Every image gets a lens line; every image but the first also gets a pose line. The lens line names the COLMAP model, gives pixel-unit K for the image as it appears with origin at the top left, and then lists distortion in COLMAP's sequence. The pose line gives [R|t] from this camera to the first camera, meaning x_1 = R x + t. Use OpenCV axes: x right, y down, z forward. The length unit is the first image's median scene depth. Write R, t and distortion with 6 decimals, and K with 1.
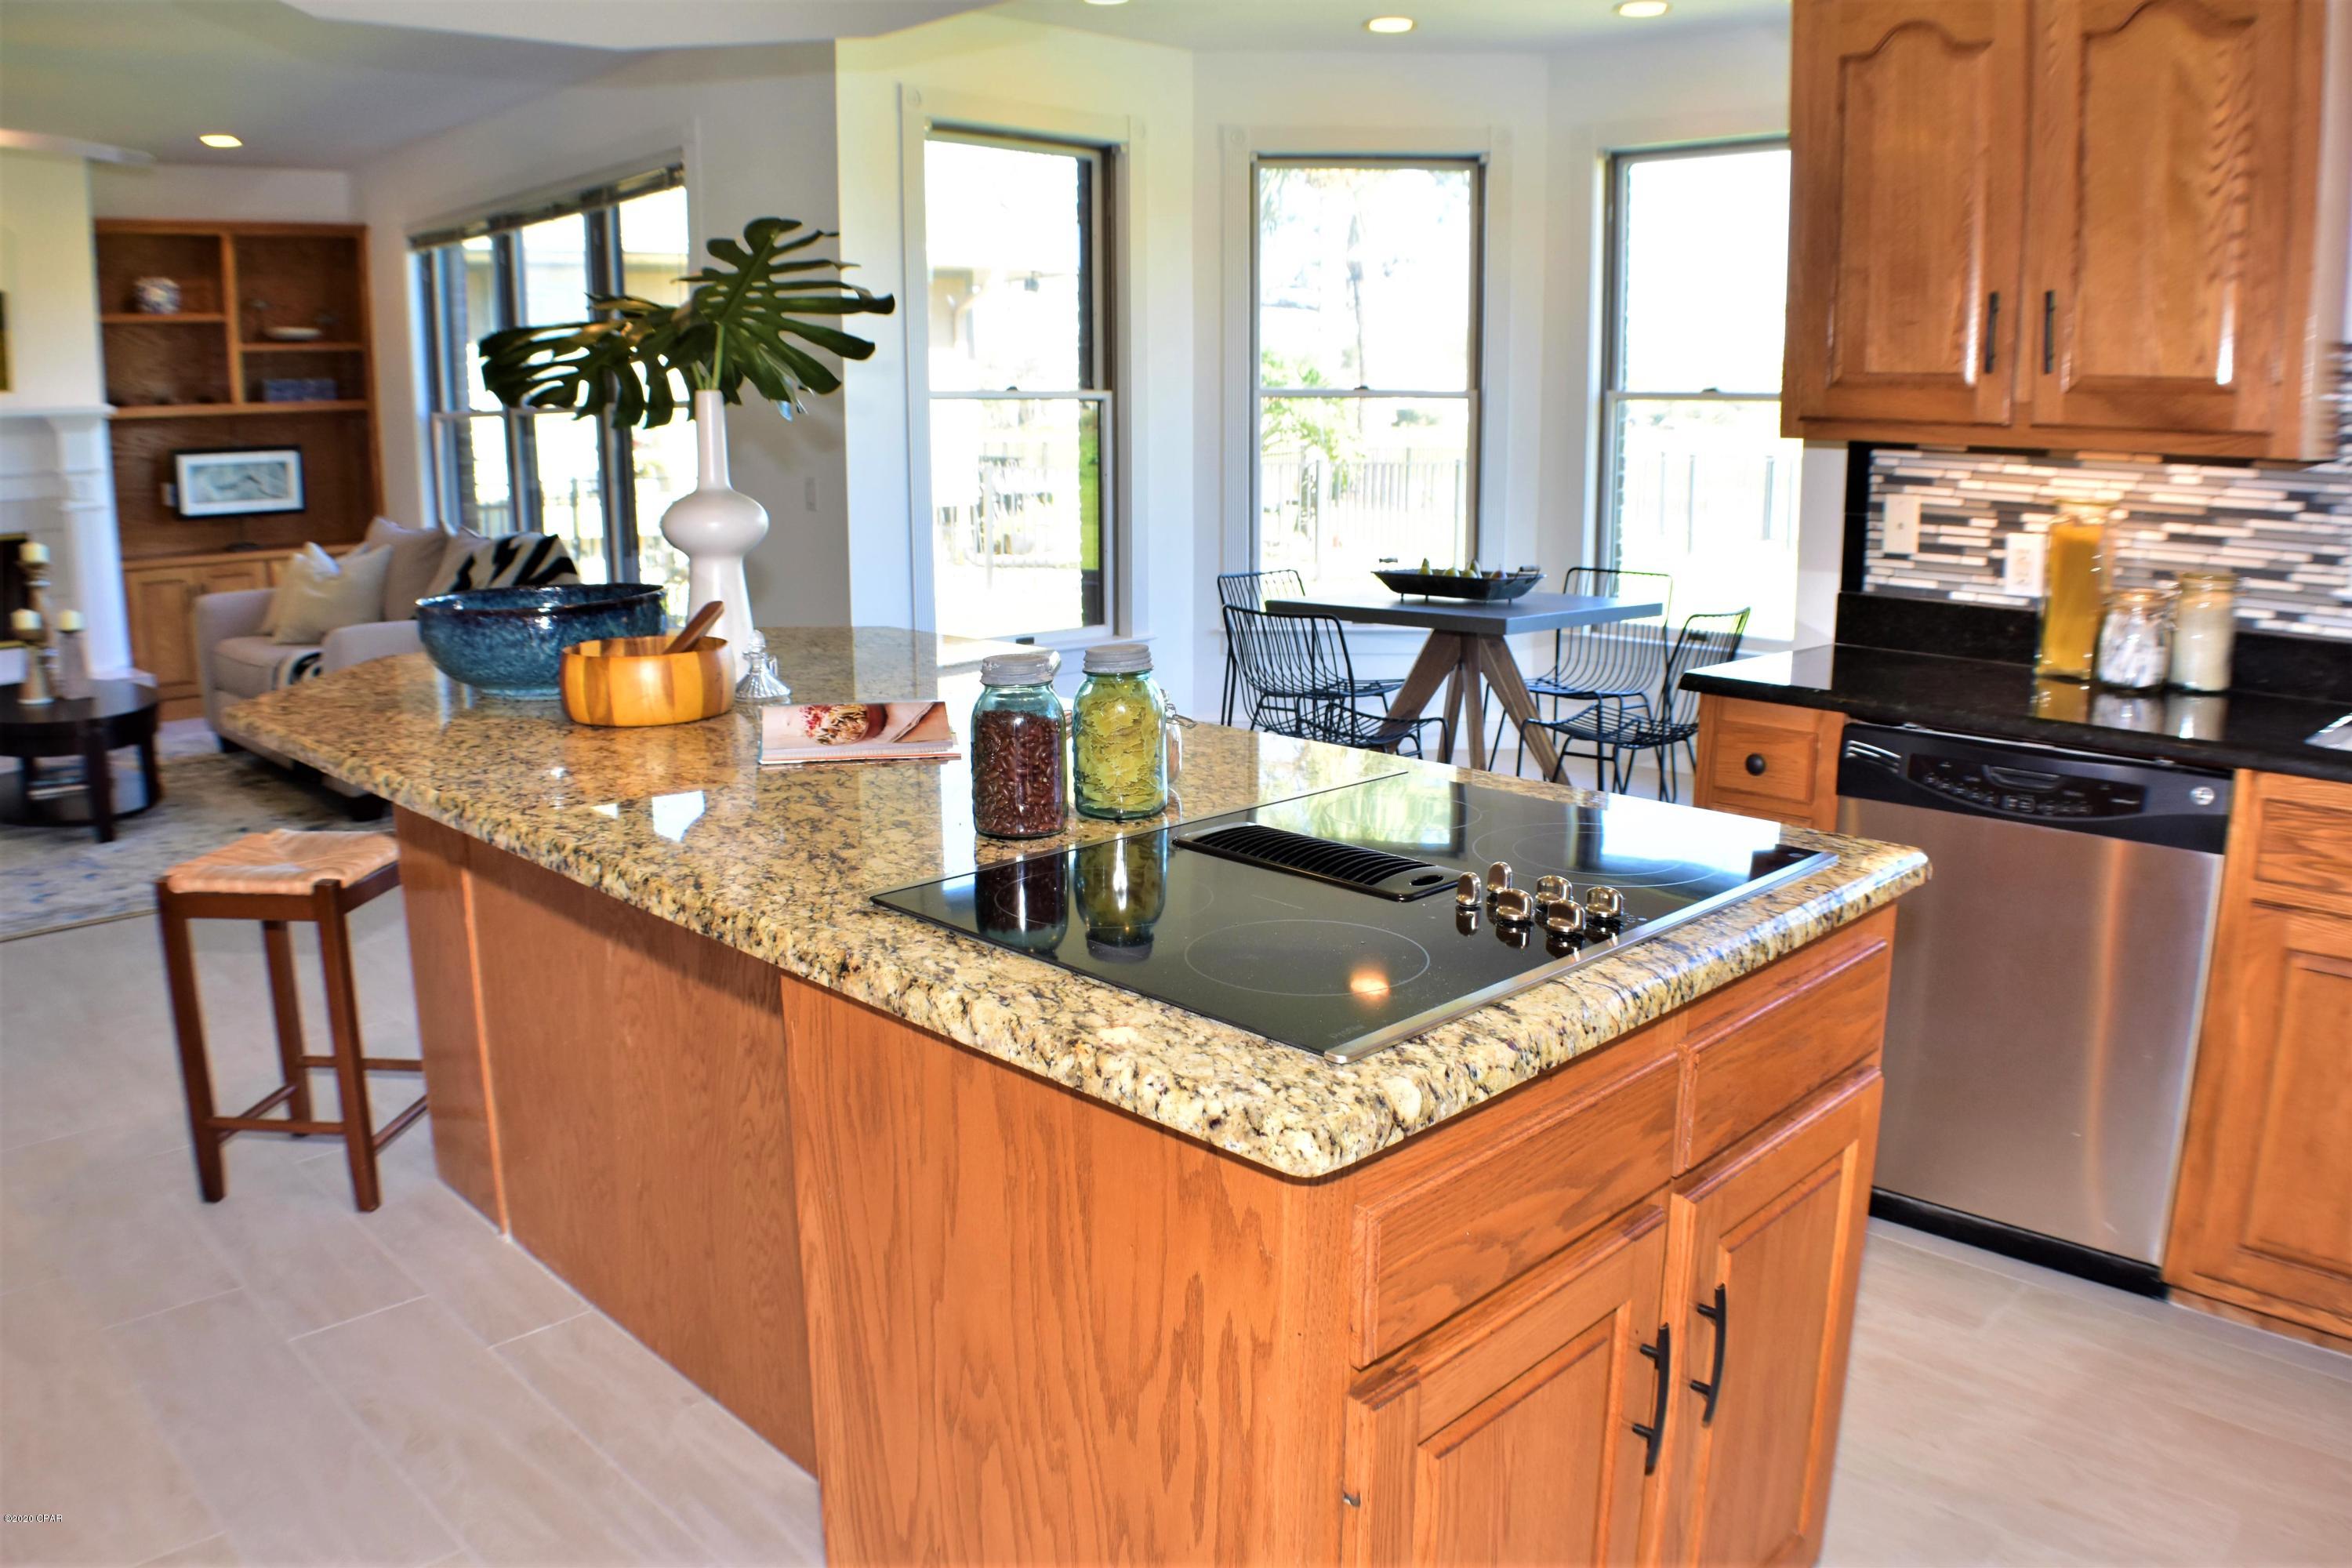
lens RADIAL K [[1766.5, 0, 1163.8], [0, 1766.5, 800.1], [0, 0, 1]] dist [-0.162150, 0.032581]
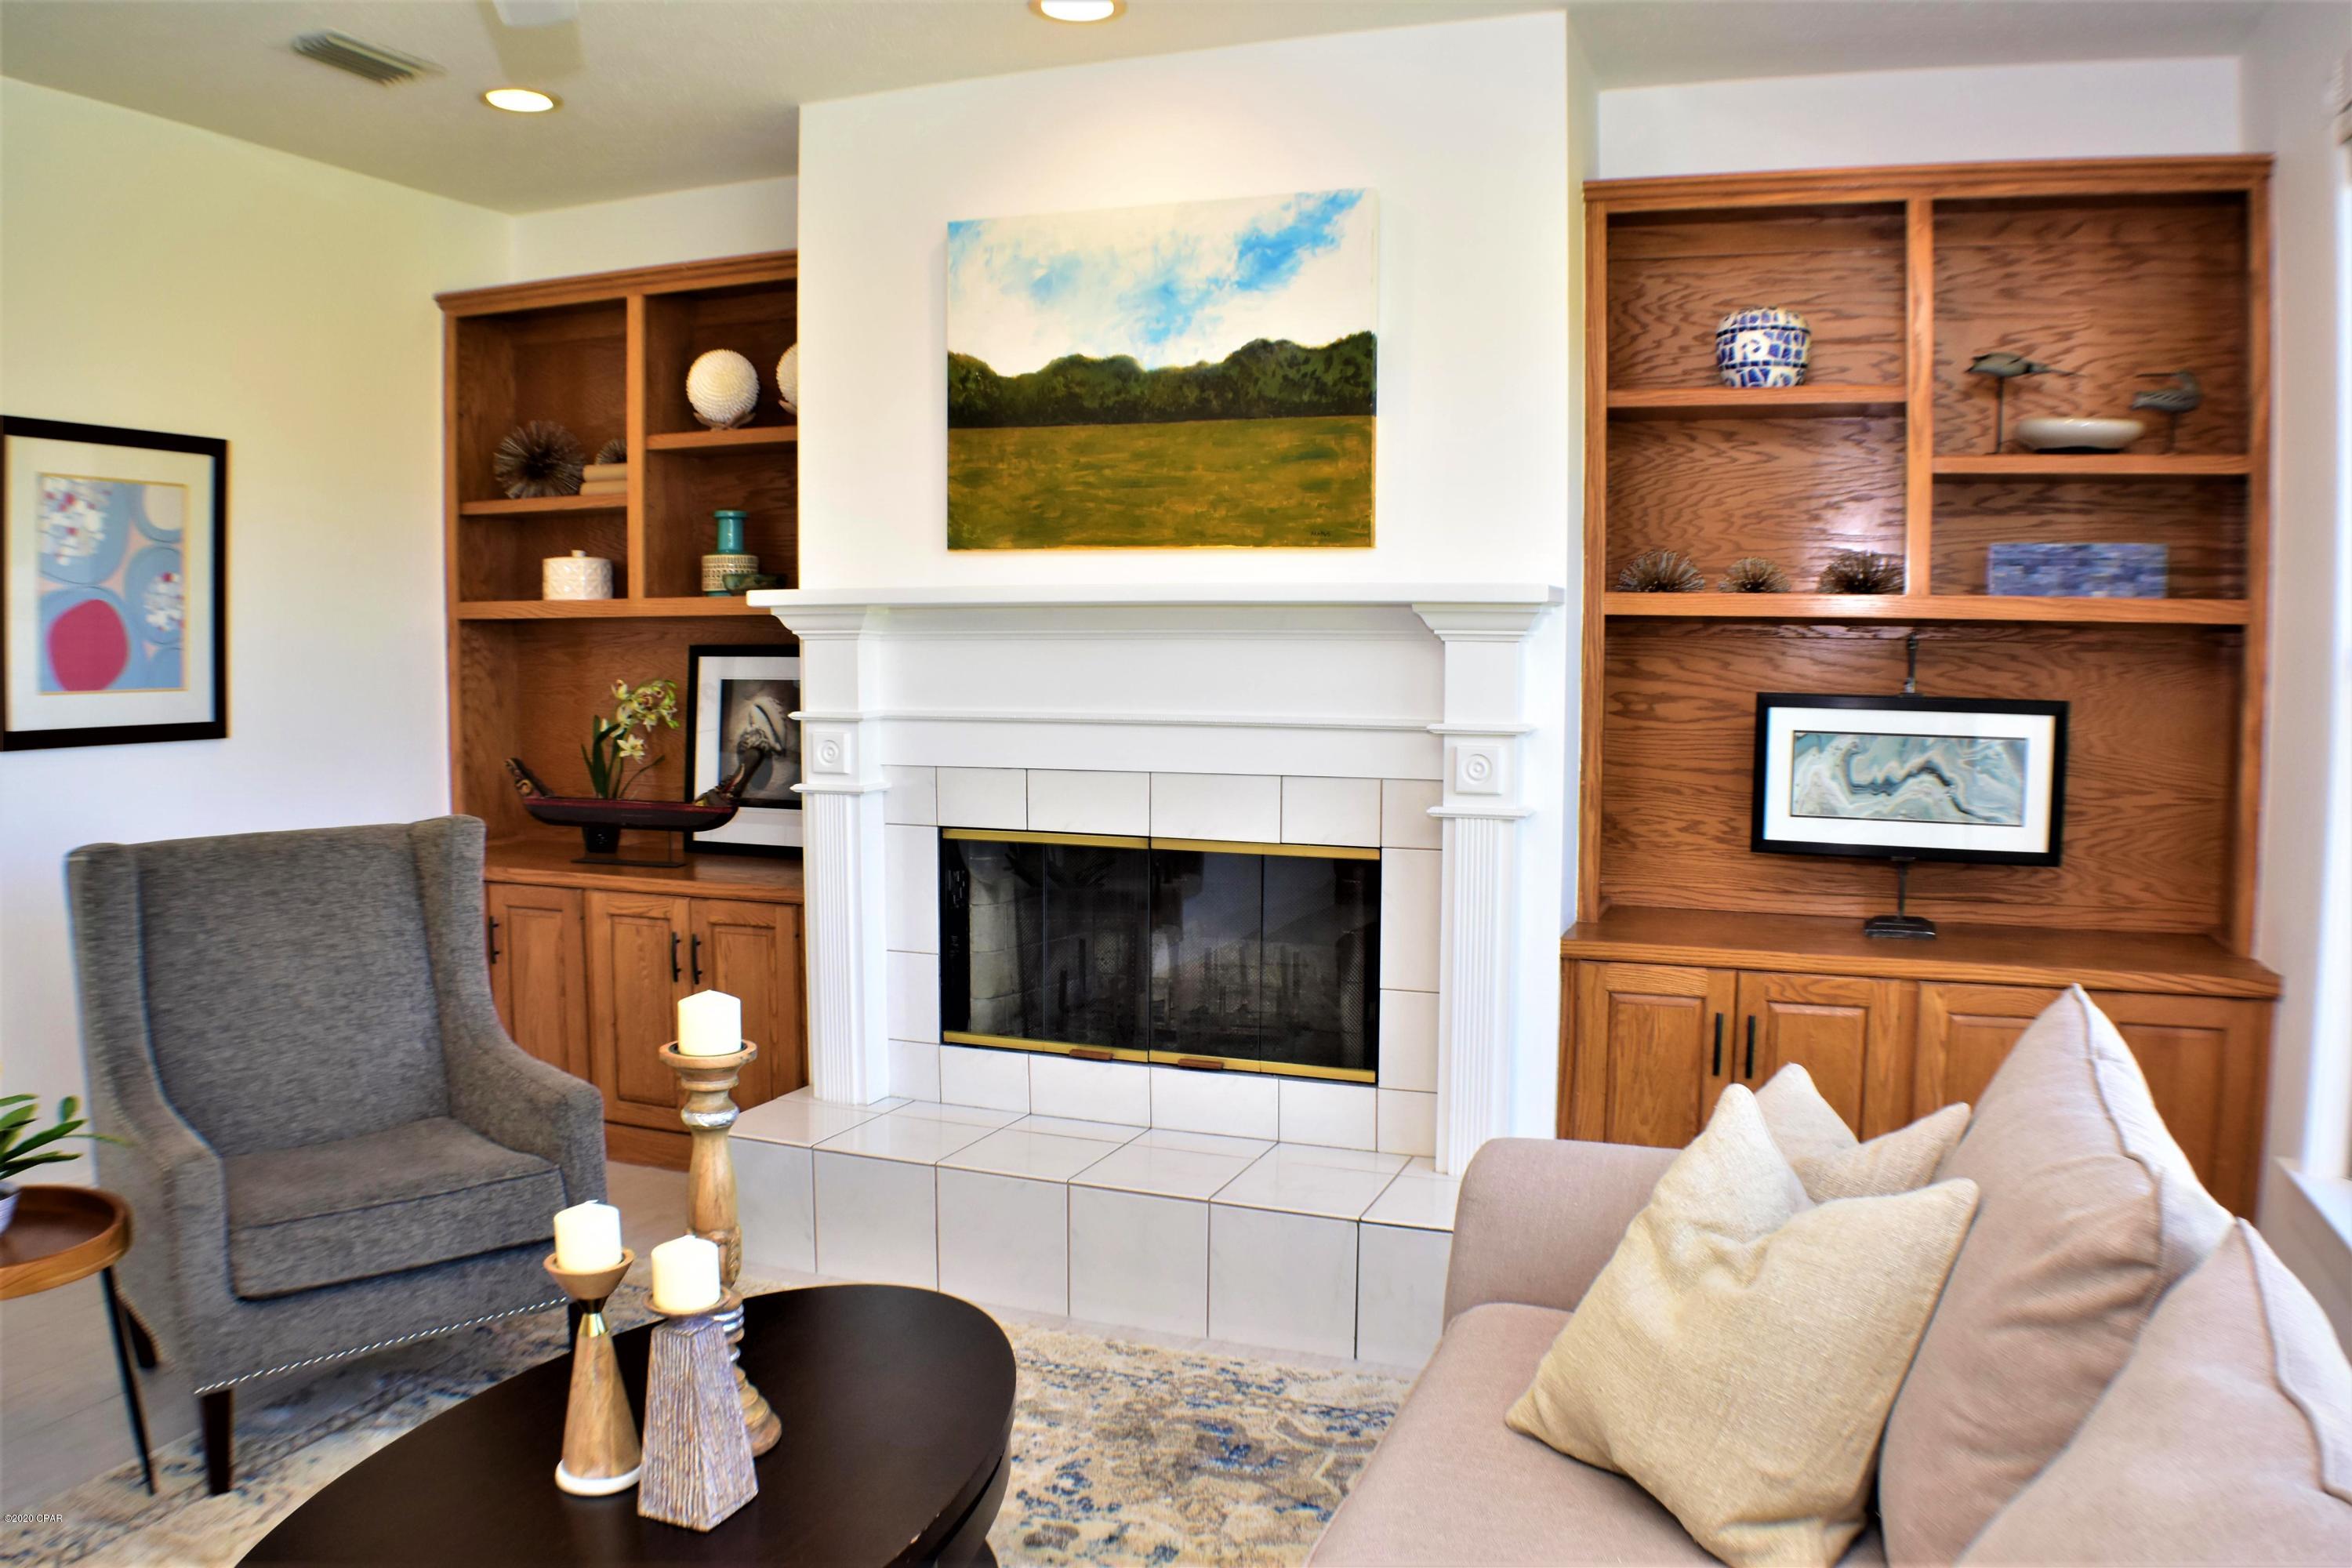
lens RADIAL K [[1766.5, 0, 1163.8], [0, 1766.5, 800.1], [0, 0, 1]] dist [-0.162150, 0.032581]
pose [[0.430501, 0.091554, -0.897934, -0.244038], [-0.196090, 0.980568, 0.005967, -0.152353], [0.881032, 0.173507, 0.440089, 0.653791]]
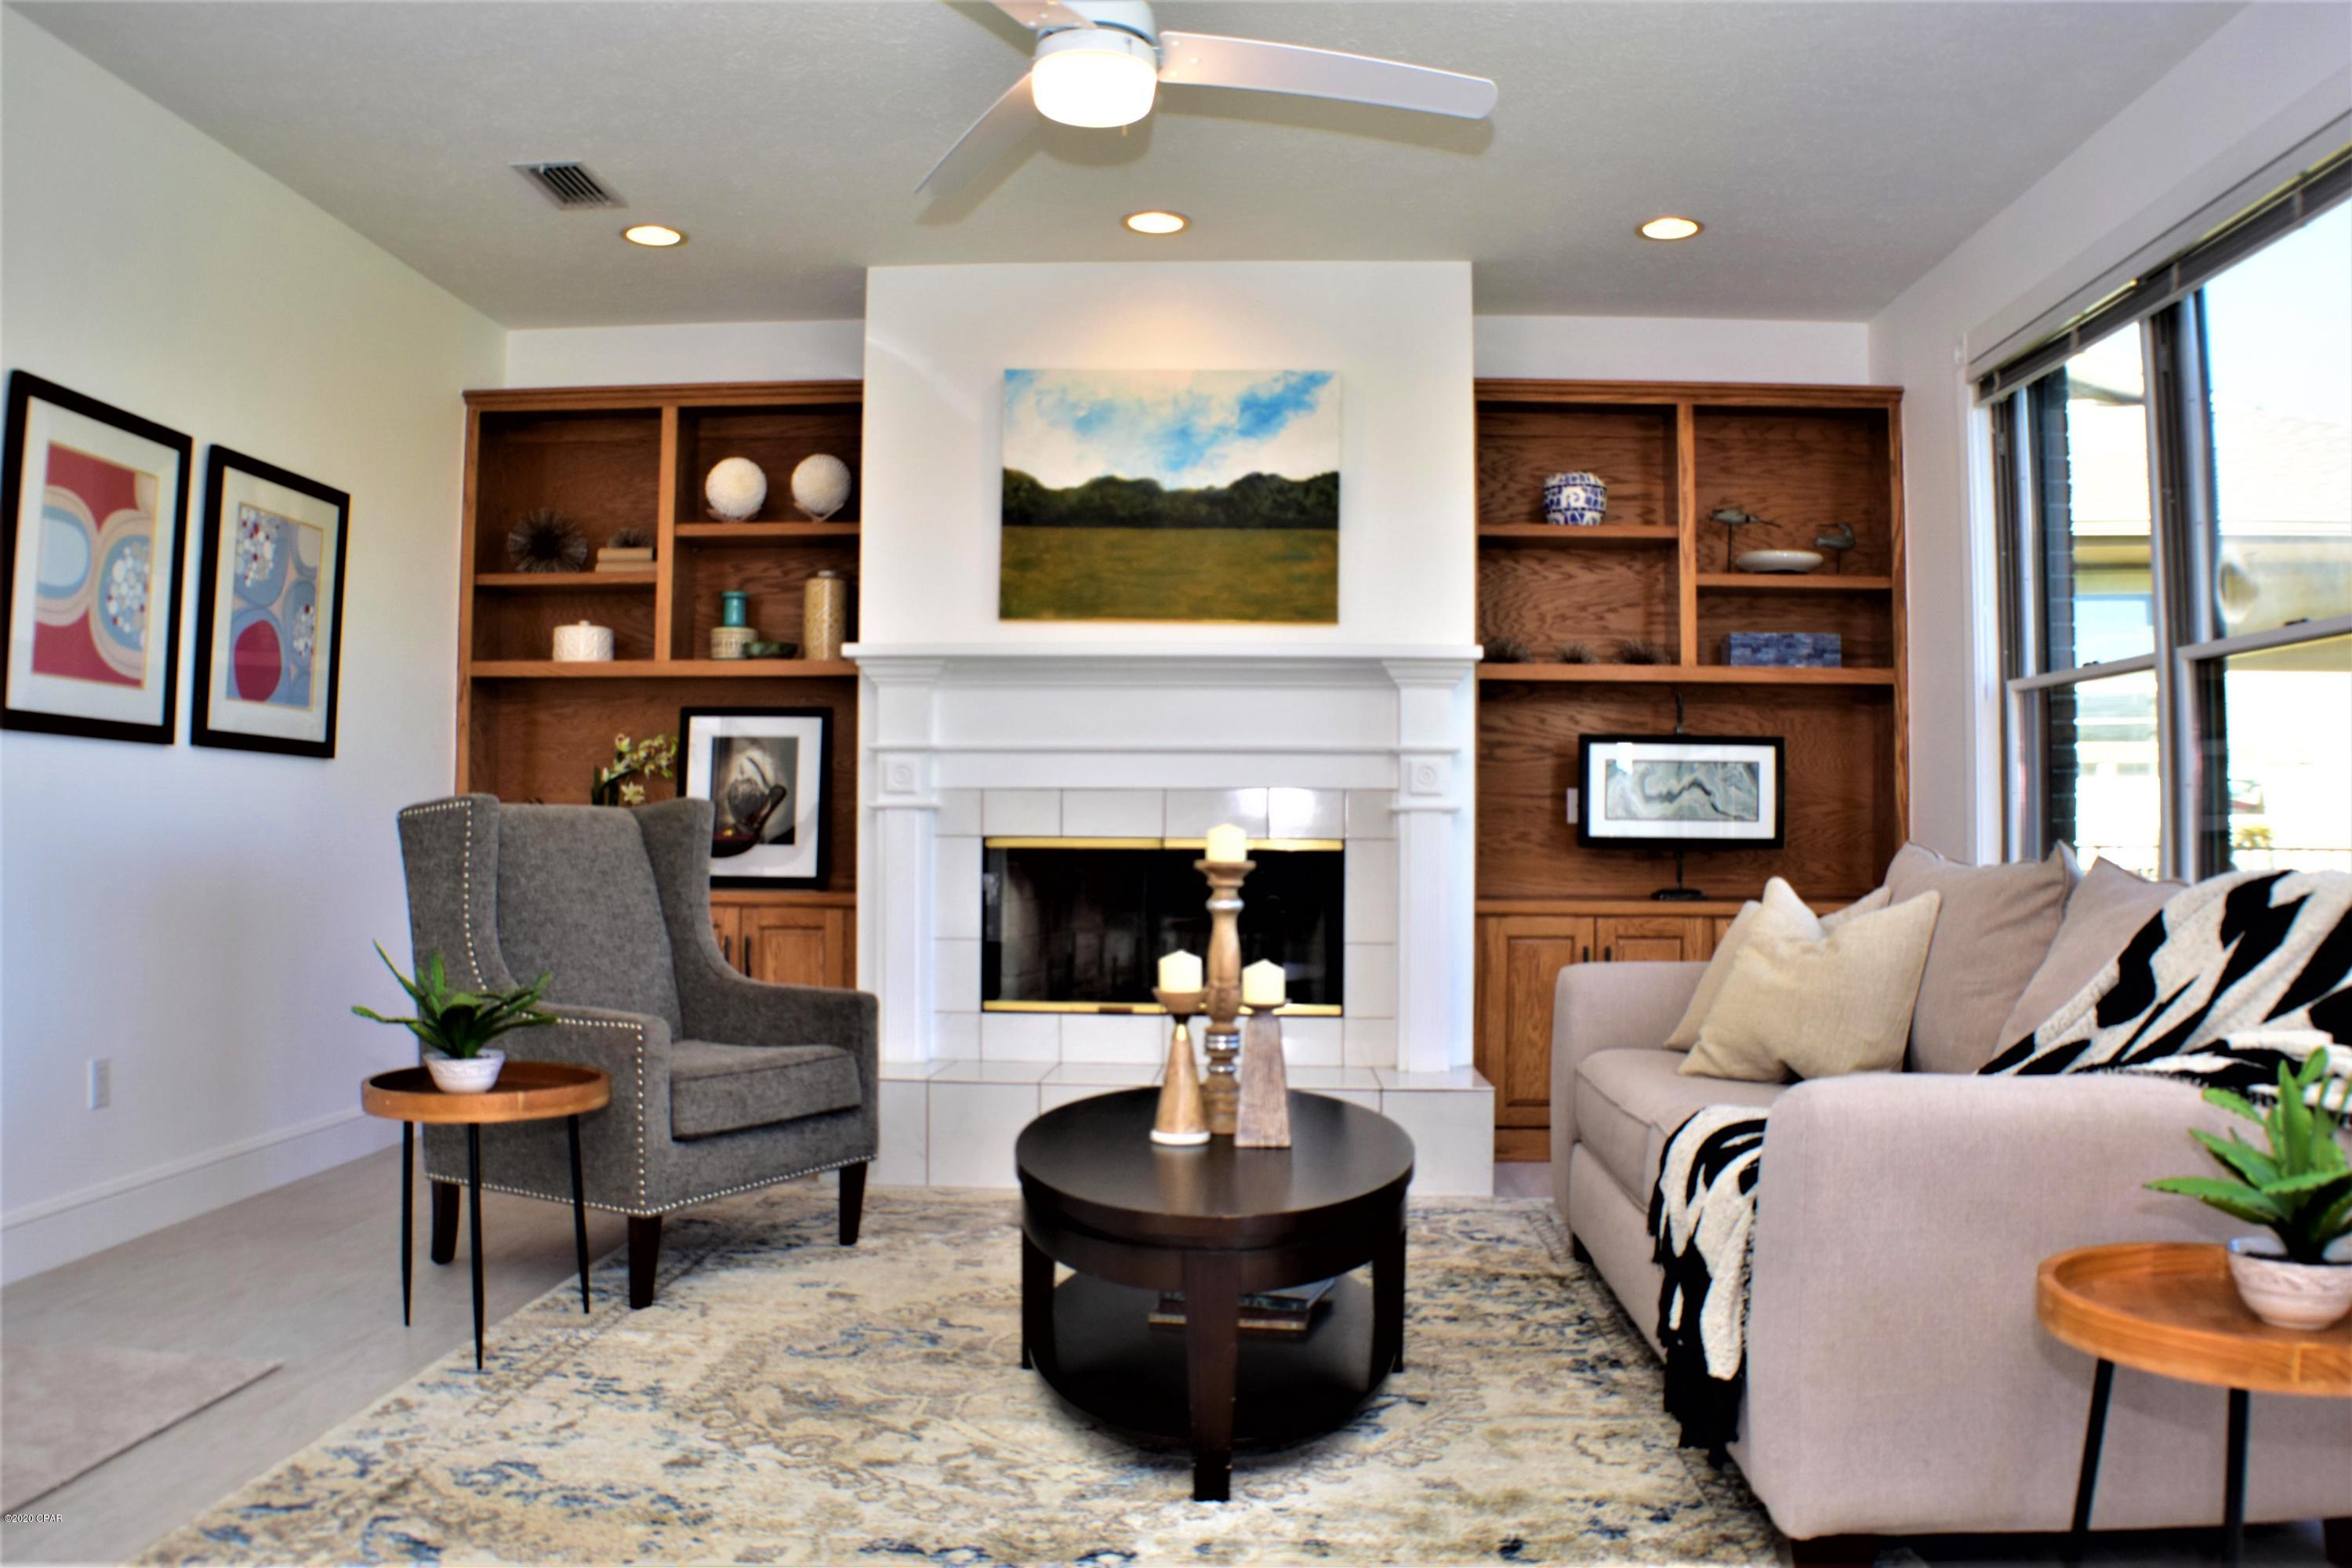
lens RADIAL K [[1773.4, 0, 1197.9], [0, 1773.4, 781.9], [0, 0, 1]] dist [-0.167521, 0.045360]
pose [[0.698327, -0.005735, -0.715756, -0.212469], [-0.164143, 0.972036, -0.167935, -0.054049], [0.696704, 0.234760, 0.677858, 0.436919]]
